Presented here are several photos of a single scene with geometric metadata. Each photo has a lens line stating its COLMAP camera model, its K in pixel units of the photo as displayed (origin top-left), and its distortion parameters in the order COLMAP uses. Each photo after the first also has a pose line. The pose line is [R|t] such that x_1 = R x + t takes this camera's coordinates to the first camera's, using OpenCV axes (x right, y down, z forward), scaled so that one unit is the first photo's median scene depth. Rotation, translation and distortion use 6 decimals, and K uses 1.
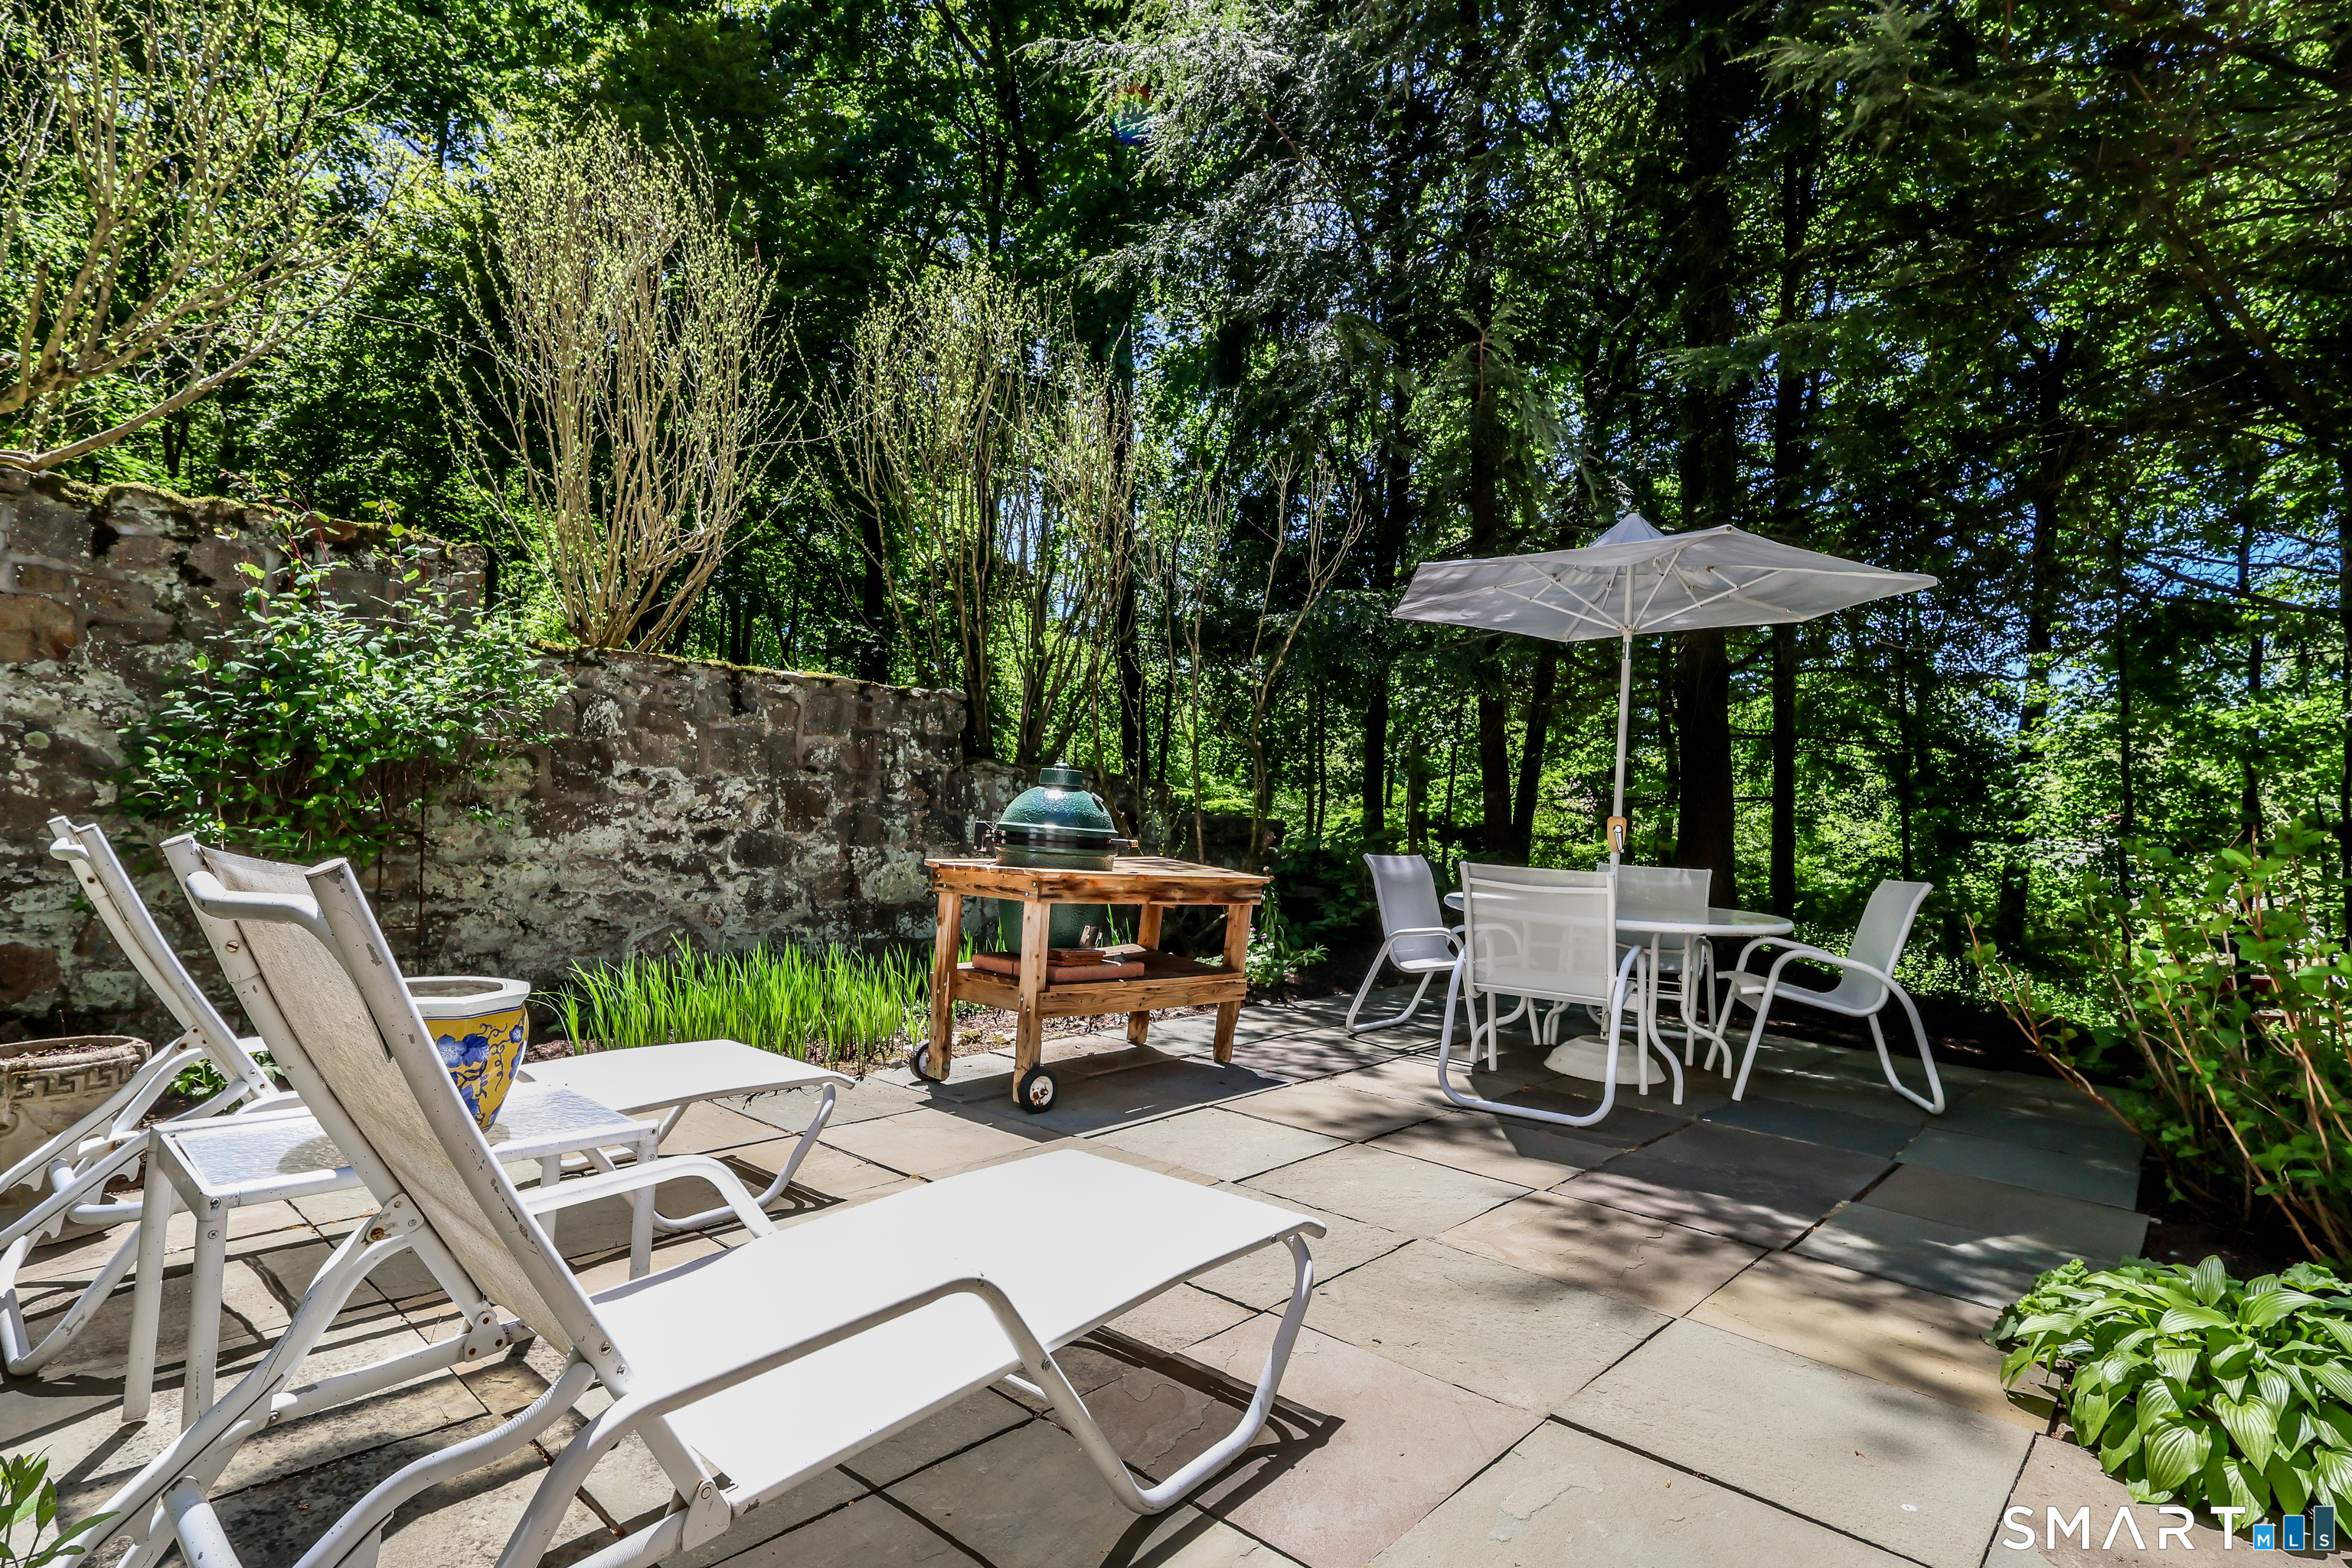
lens RADIAL K [[1138.5, 0, 1187.9], [0, 1138.5, 793.5], [0, 0, 1]] dist [-0.004236, -0.000147]
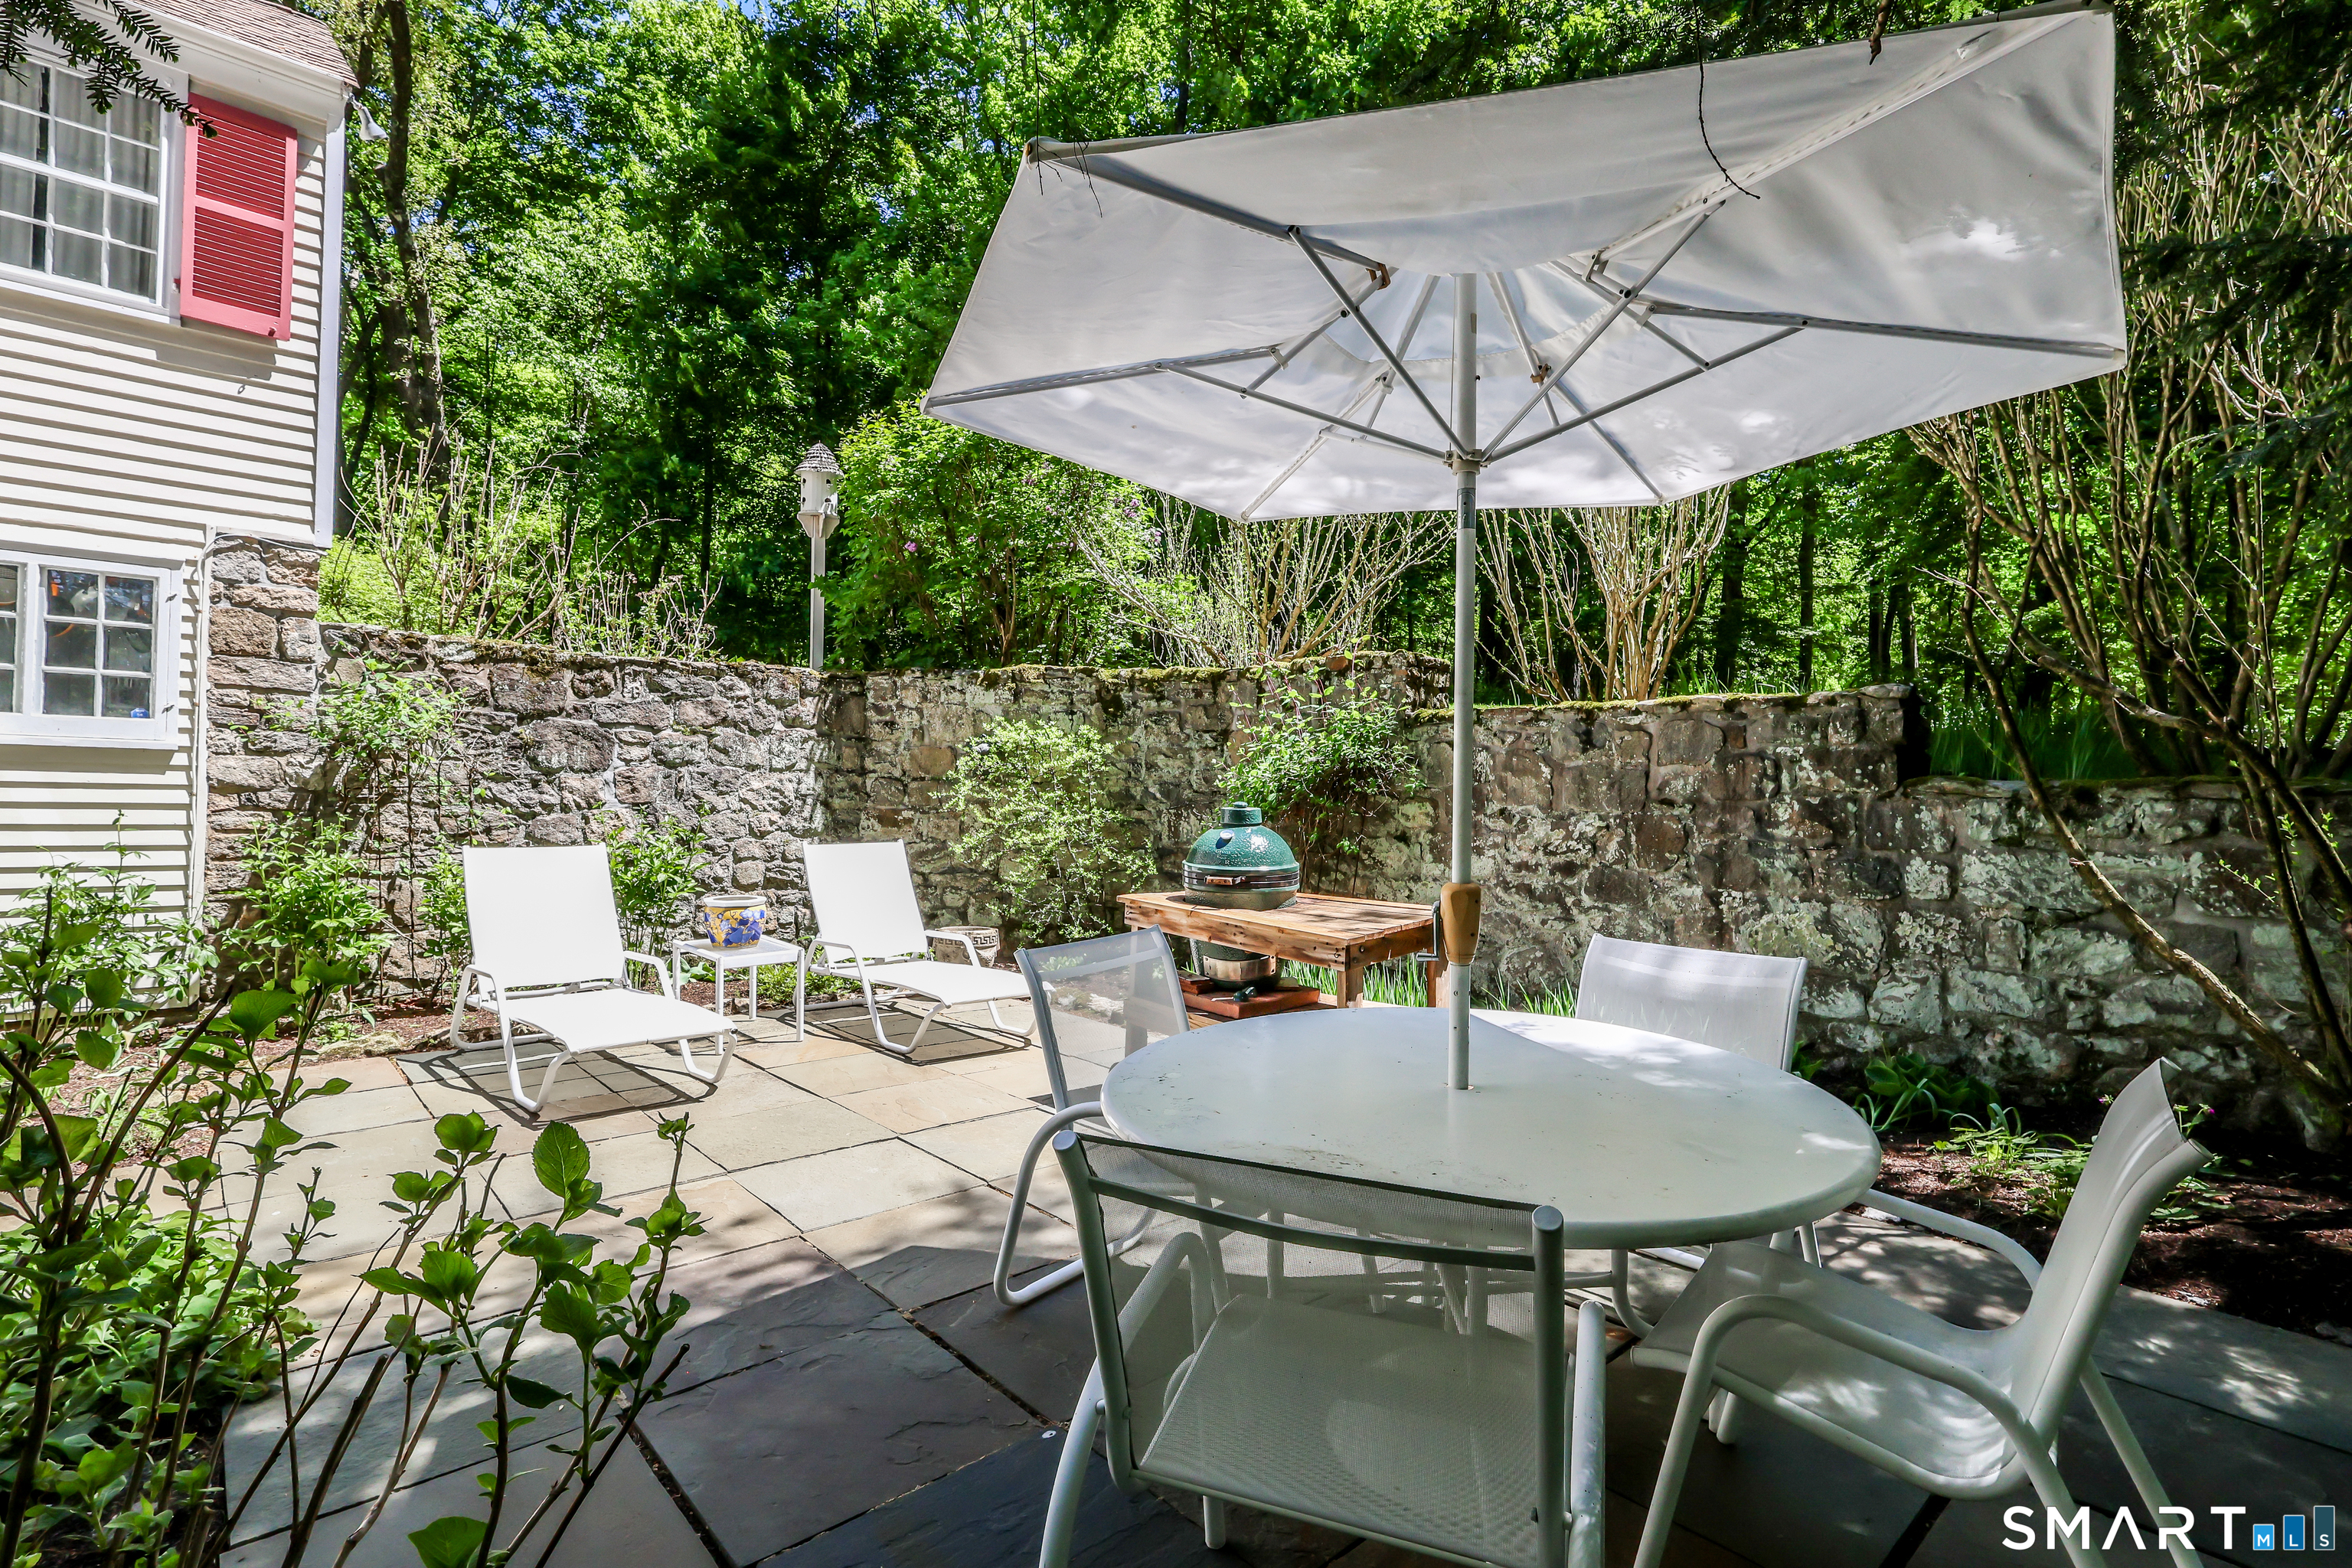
lens RADIAL K [[1138.5, 0, 1188.1], [0, 1138.5, 787.1], [0, 0, 1]] dist [-0.004236, -0.000147]
pose [[-0.100100, -0.035375, -0.994348, 0.667043], [0.004168, 0.999344, -0.035972, -0.002163], [0.994969, -0.007745, -0.099887, 0.752255]]
